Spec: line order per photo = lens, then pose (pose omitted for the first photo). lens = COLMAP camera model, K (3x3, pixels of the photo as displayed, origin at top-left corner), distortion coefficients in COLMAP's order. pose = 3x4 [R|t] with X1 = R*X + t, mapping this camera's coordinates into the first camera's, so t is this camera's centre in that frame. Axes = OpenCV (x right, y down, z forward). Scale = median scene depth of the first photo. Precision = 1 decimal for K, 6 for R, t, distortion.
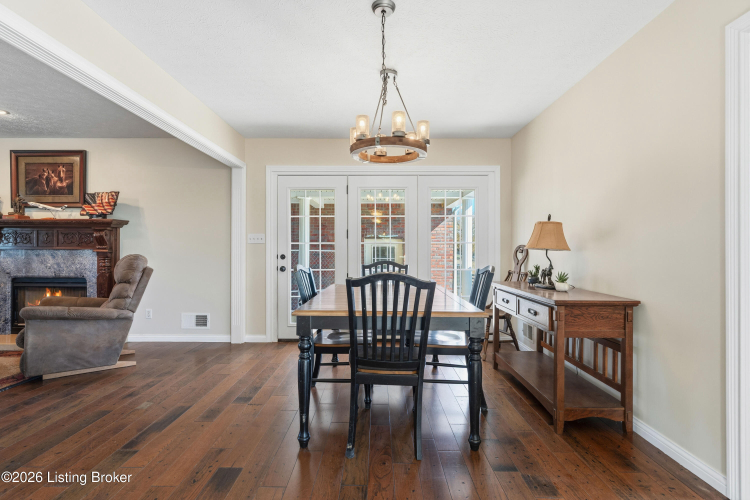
lens RADIAL K [[364.3, 0, 377.0], [0, 364.3, 247.2], [0, 0, 1]] dist [-0.000553, -0.000187]
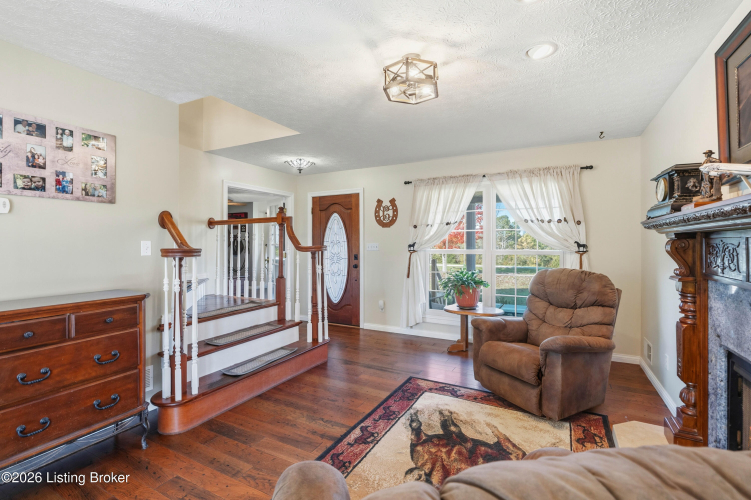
lens RADIAL K [[346.3, 0, 376.7], [0, 346.3, 243.4], [0, 0, 1]] dist [-0.004046, 0.000044]
pose [[-0.449935, -0.001556, -0.893060, -0.460025], [0.002672, 0.999992, -0.003088, -0.040540], [0.893057, -0.003776, -0.449927, 0.825833]]
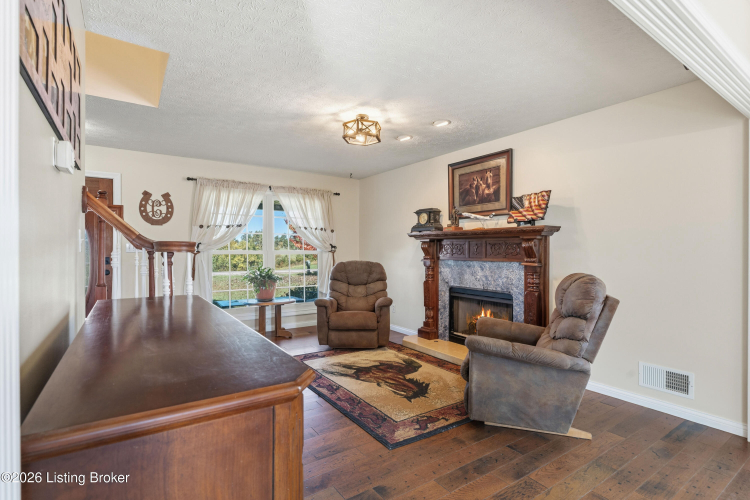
lens RADIAL K [[364.3, 0, 375.7], [0, 364.3, 252.5], [0, 0, 1]] dist [-0.000553, -0.000187]
pose [[0.574963, 0.004282, -0.818168, -0.276001], [0.002452, 0.999973, 0.006956, -0.023355], [0.818176, -0.006006, 0.574937, 0.232134]]
